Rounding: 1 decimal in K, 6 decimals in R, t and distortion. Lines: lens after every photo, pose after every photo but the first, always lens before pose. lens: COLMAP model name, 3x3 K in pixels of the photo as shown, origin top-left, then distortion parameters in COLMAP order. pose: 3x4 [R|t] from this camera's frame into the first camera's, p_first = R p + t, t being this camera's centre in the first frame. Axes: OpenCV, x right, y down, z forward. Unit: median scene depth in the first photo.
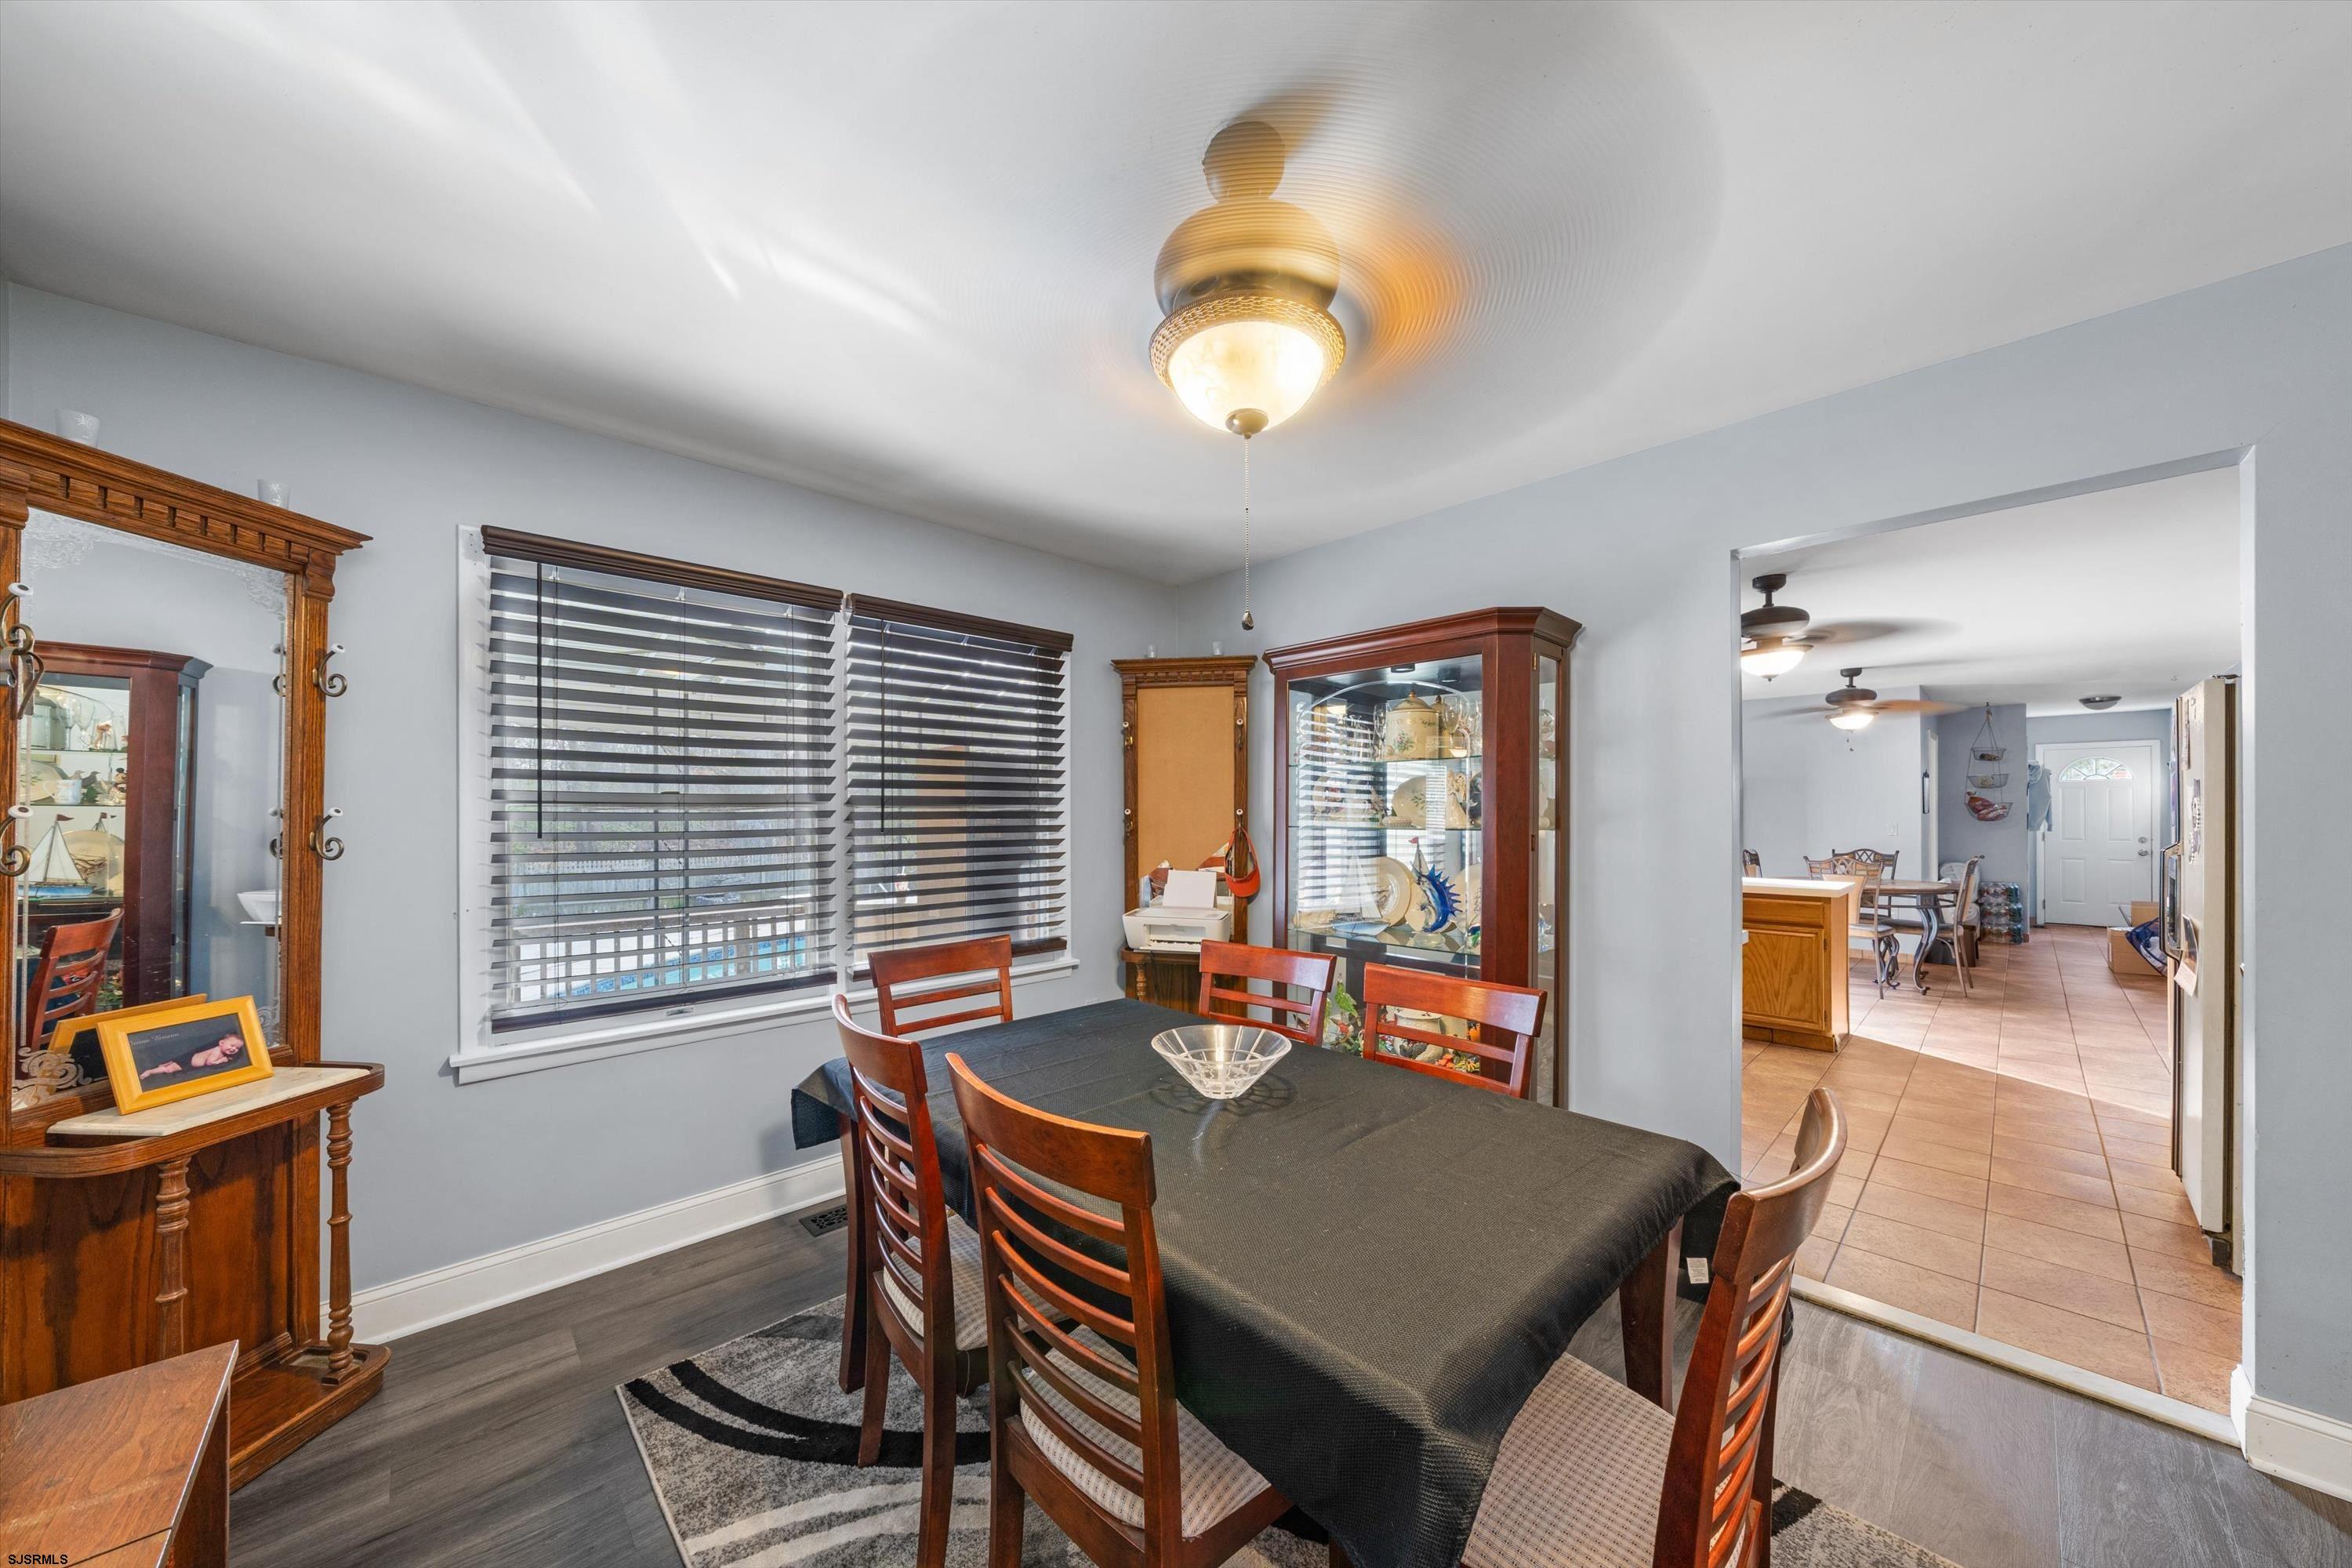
lens RADIAL K [[803.2, 0, 1188.7], [0, 803.2, 812.4], [0, 0, 1]] dist [0.000423, -0.000189]
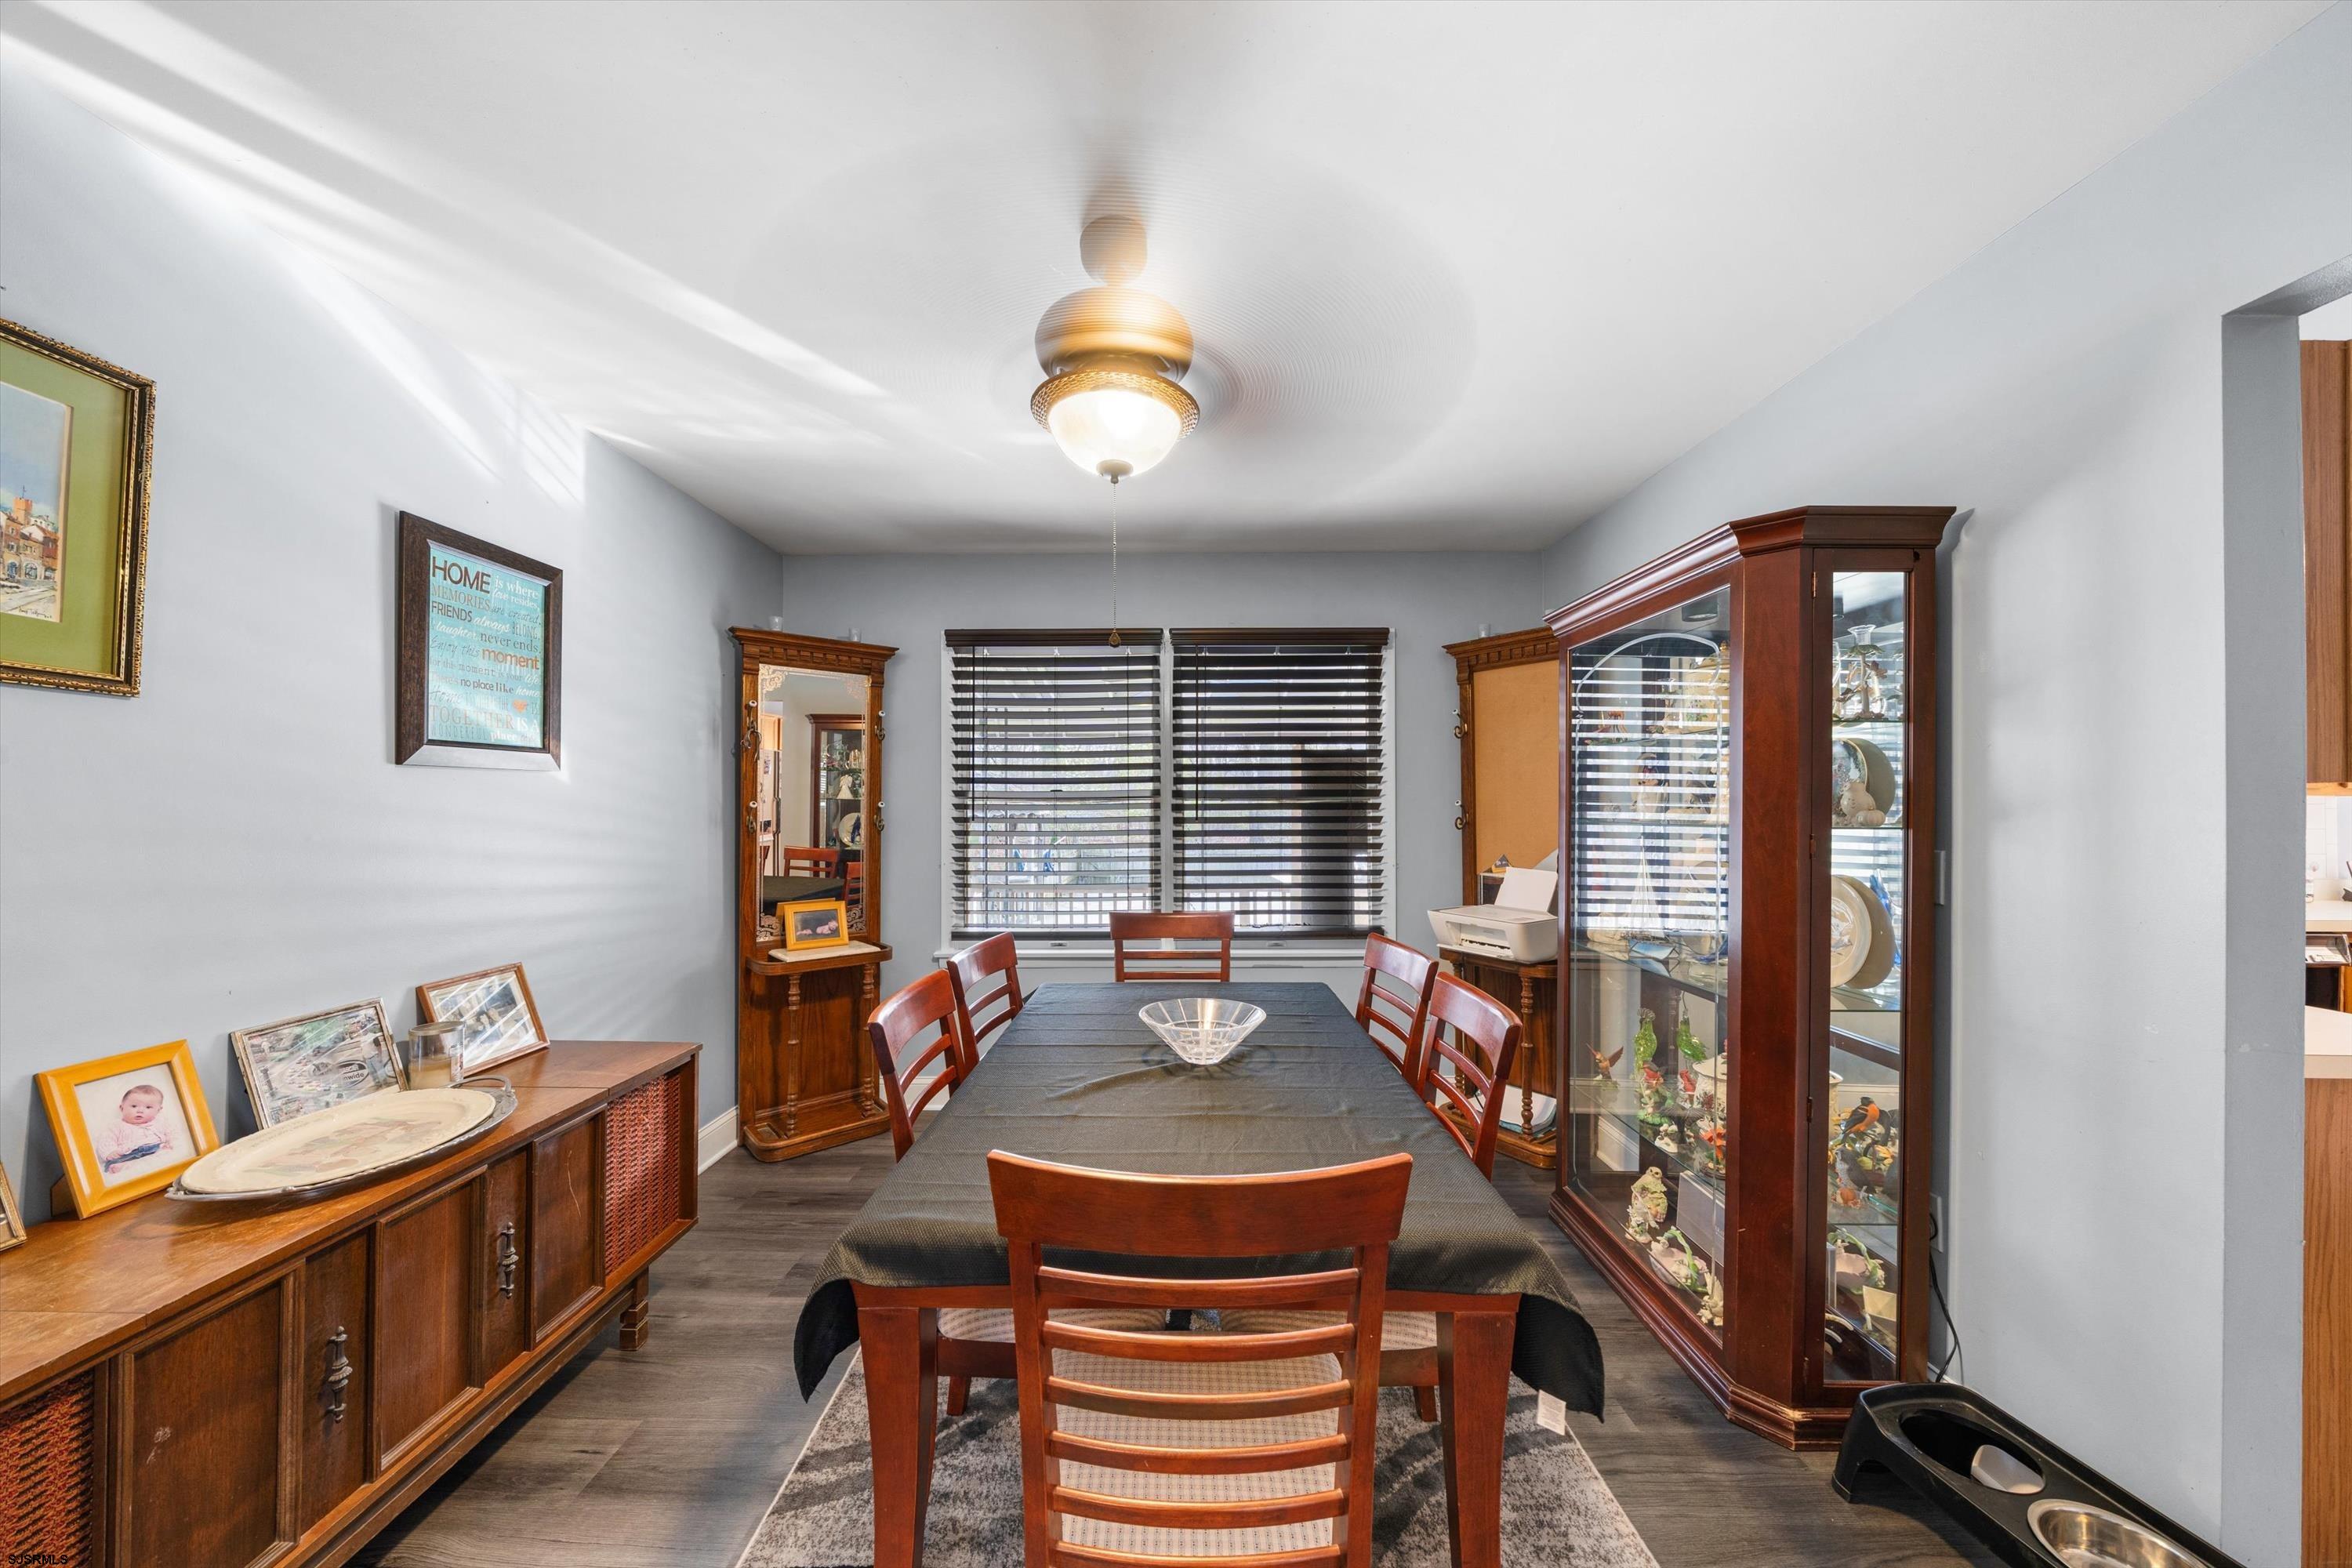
lens RADIAL K [[803.2, 0, 1177.6], [0, 803.2, 799.3], [0, 0, 1]] dist [0.000423, -0.000189]
pose [[0.719206, -0.004557, -0.694782, 0.366664], [0.000882, 0.999984, -0.005646, -0.000751], [0.694797, 0.003448, 0.719198, 0.090787]]
